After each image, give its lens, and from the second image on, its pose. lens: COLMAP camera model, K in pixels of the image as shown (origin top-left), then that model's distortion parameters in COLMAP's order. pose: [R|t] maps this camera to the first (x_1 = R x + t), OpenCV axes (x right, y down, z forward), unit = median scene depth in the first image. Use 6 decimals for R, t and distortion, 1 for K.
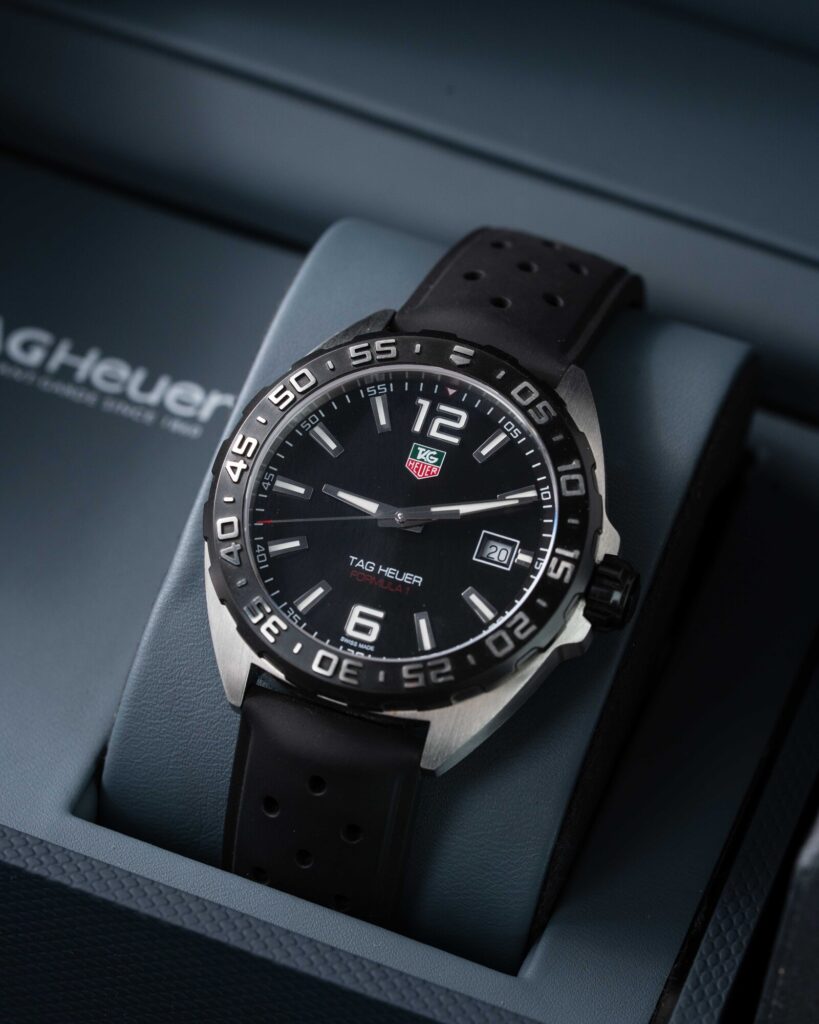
lens RADIAL K [[5371.9, 0, 404.8], [0, 5371.9, 516.9], [0, 0, 1]] dist [0.284940, 0.000000]
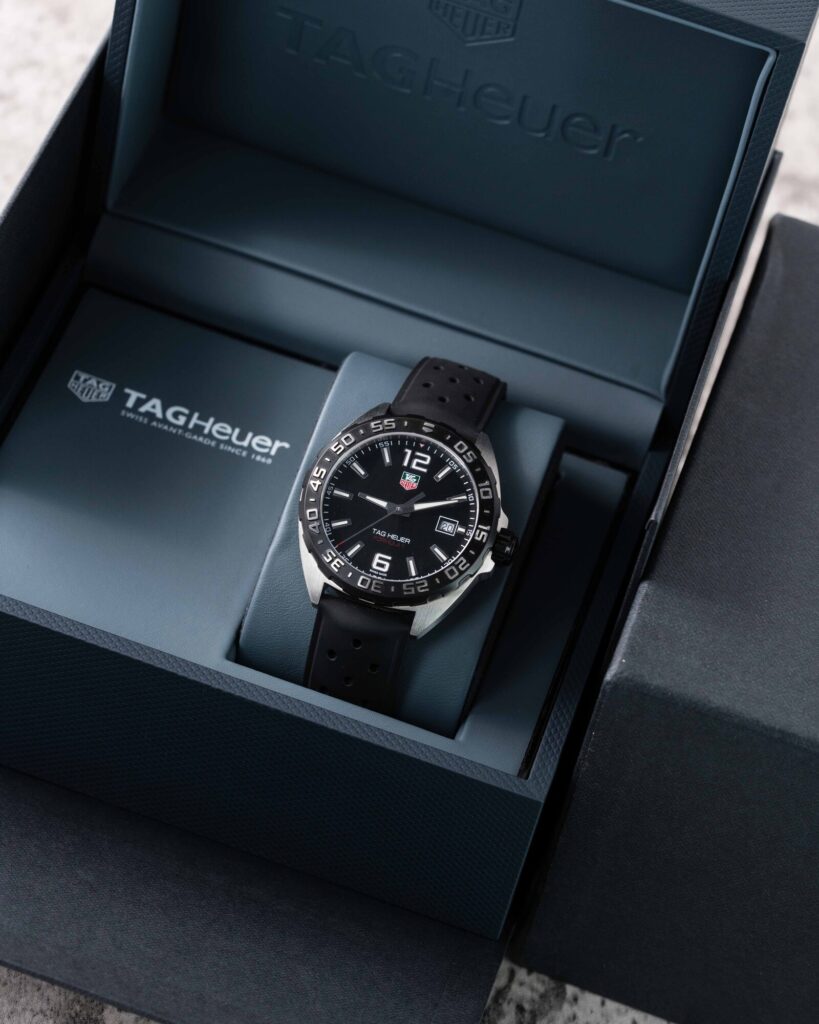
lens RADIAL K [[5371.9, 0, 413.1], [0, 5371.9, 510.6], [0, 0, 1]] dist [0.284940, 0.000000]
pose [[0.995520, 0.002581, 0.094521, -0.182479], [-0.003587, 0.999939, 0.010472, -0.020130], [-0.094488, -0.010764, 0.995468, -0.974509]]
